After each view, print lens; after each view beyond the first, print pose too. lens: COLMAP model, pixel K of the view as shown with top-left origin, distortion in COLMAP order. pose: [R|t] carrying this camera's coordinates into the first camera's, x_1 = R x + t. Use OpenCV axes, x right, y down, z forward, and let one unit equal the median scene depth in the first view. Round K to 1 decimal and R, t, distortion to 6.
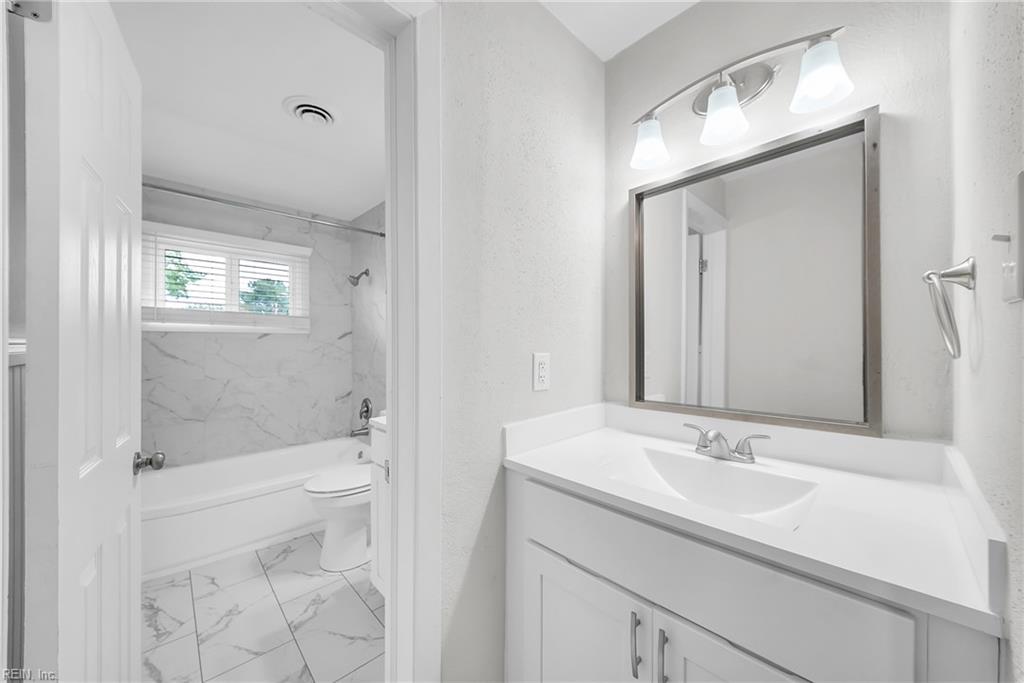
lens RADIAL K [[369.1, 0, 512.8], [0, 369.1, 347.6], [0, 0, 1]] dist [-0.004486, -0.001879]
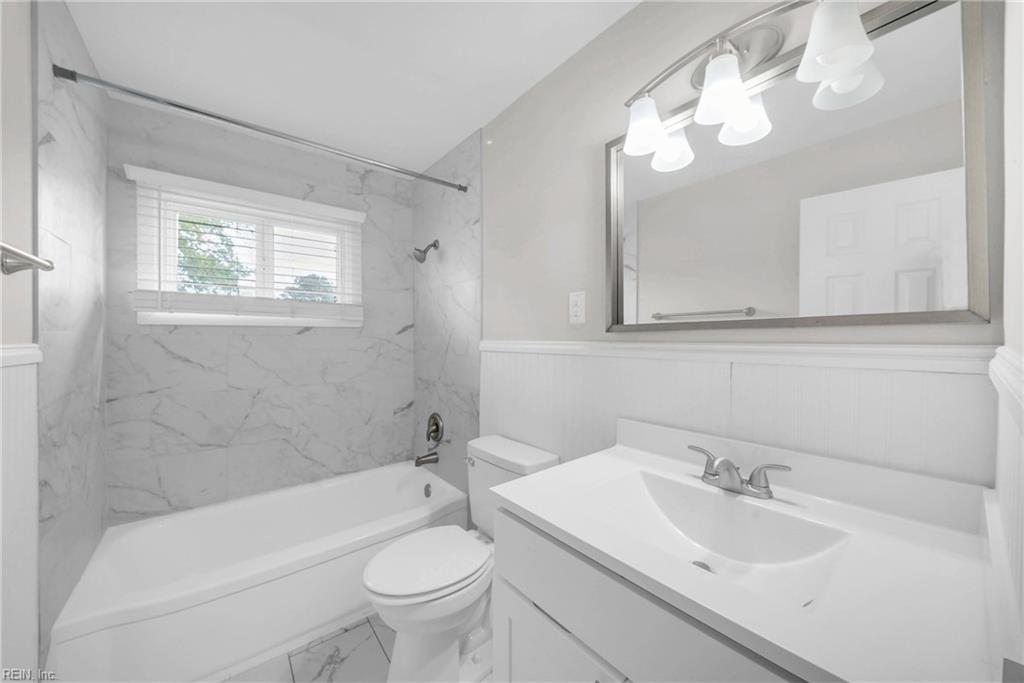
lens RADIAL K [[369.1, 0, 512.2], [0, 369.1, 337.9], [0, 0, 1]] dist [-0.004486, -0.001879]
pose [[0.995342, -0.003236, -0.096357, -0.174179], [0.002436, 0.999962, -0.008418, -0.008431], [0.096381, 0.008144, 0.995311, 0.279613]]
